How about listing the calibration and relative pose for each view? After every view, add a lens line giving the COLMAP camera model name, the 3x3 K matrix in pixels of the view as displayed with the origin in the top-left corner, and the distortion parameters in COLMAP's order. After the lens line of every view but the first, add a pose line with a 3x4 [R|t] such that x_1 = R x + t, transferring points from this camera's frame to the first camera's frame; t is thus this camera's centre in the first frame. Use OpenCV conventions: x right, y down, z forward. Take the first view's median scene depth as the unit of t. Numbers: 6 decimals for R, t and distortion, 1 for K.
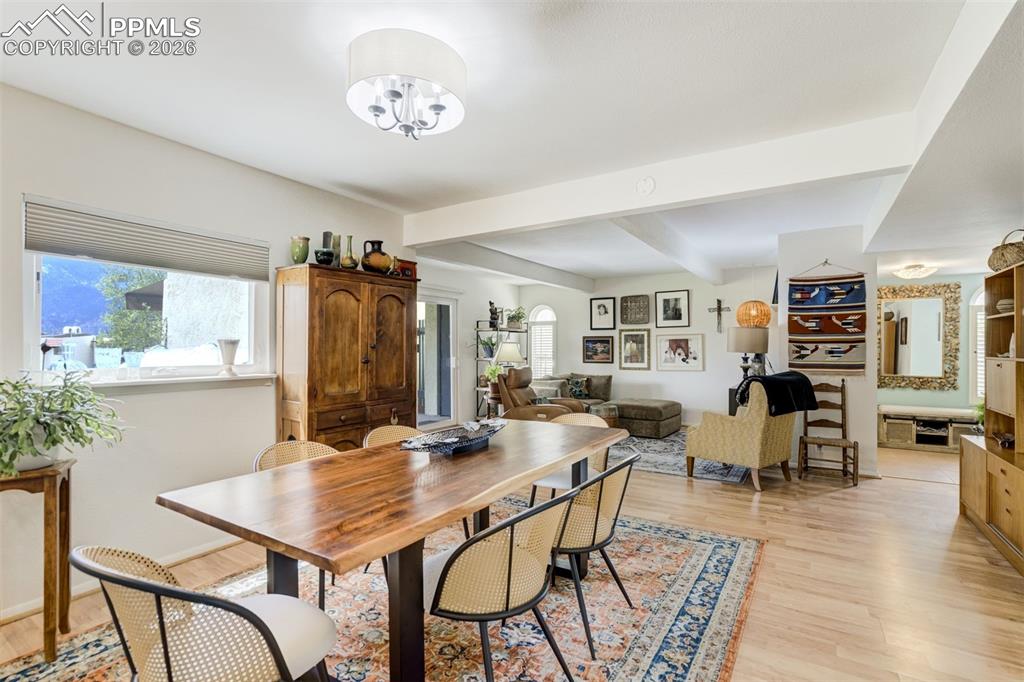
lens RADIAL K [[478.6, 0, 532.1], [0, 478.6, 356.3], [0, 0, 1]] dist [-0.020777, 0.005310]
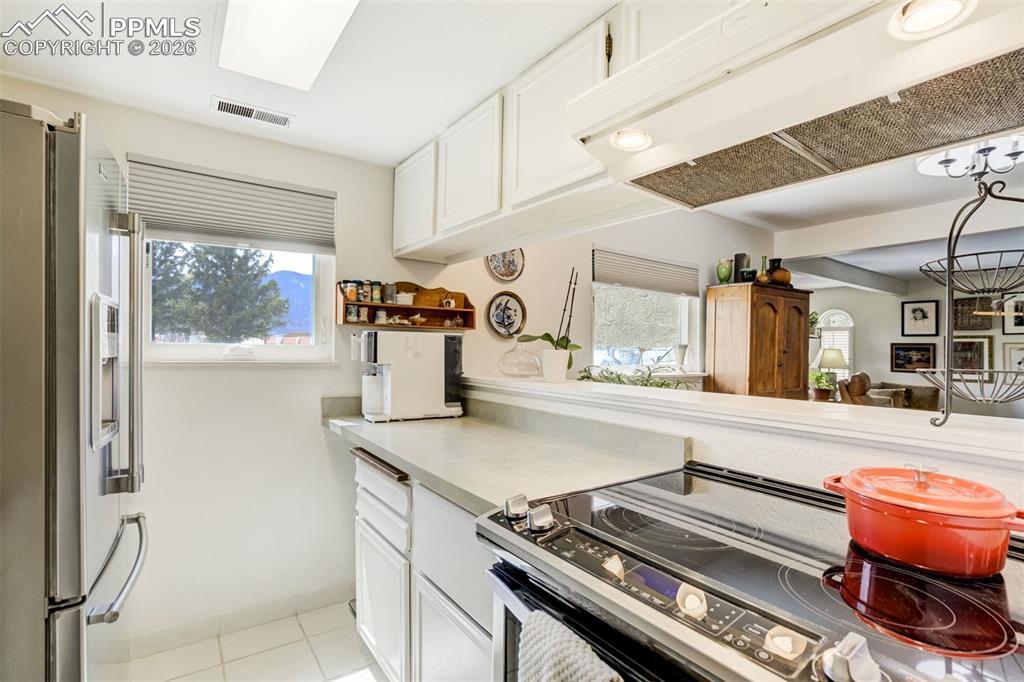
lens RADIAL K [[459.5, 0, 525.5], [0, 459.5, 348.2], [0, 0, 1]] dist [-0.006055, 0.000828]
pose [[0.913566, 0.017943, -0.406295, -0.196221], [-0.027212, 0.999484, -0.017047, 0.002631], [0.405780, 0.026629, 0.913583, -0.108314]]
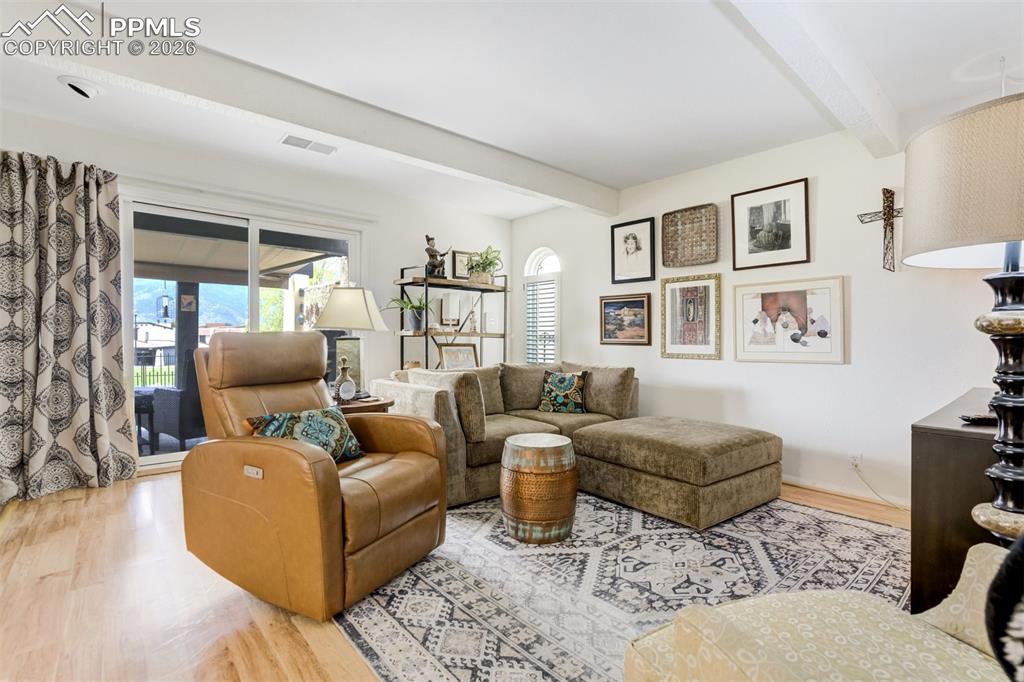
lens RADIAL K [[478.6, 0, 519.8], [0, 478.6, 341.9], [0, 0, 1]] dist [-0.020777, 0.005310]
pose [[0.949022, 0.012696, -0.314953, 0.209894], [-0.018290, 0.999723, -0.014811, 0.022172], [0.314678, 0.019816, 0.948992, 0.490582]]
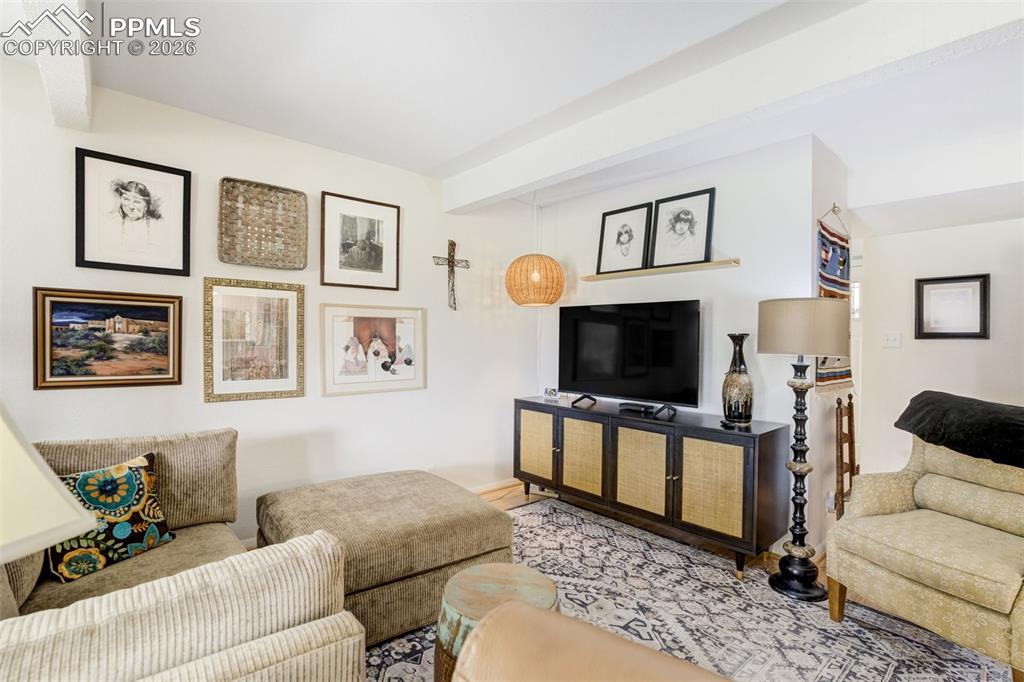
lens RADIAL K [[478.6, 0, 521.0], [0, 478.6, 340.0], [0, 0, 1]] dist [-0.020777, 0.005310]
pose [[0.325143, 0.007144, 0.945638, -0.051659], [-0.001226, 0.999974, -0.007133, -0.012920], [-0.945664, 0.001159, 0.325144, 0.730529]]
